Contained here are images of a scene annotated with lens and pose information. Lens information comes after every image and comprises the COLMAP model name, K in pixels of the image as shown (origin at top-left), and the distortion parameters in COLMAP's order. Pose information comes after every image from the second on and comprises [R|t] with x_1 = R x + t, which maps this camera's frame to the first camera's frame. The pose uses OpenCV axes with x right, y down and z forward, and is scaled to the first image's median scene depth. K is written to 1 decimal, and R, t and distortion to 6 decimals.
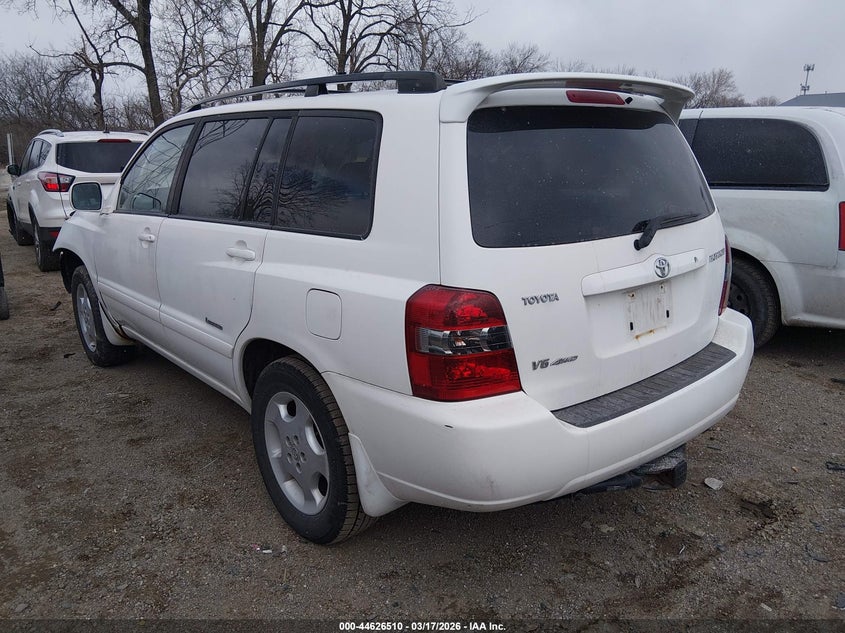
lens RADIAL K [[629.4, 0, 422.5], [0, 629.4, 316.5], [0, 0, 1]] dist [-0.004860, -0.003733]
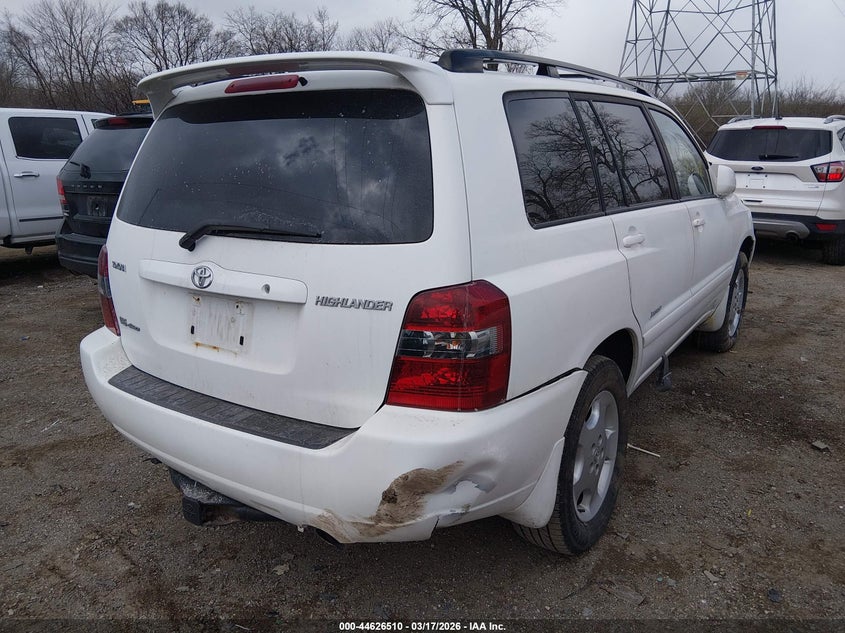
lens RADIAL K [[637.2, 0, 422.5], [0, 637.2, 316.5], [0, 0, 1]] dist [-0.055099, -0.000988]
pose [[0.271357, 0.252182, -0.928854, 1.199572], [-0.230177, 0.954064, 0.191783, -0.244247], [0.934550, 0.161759, 0.316938, 0.938650]]
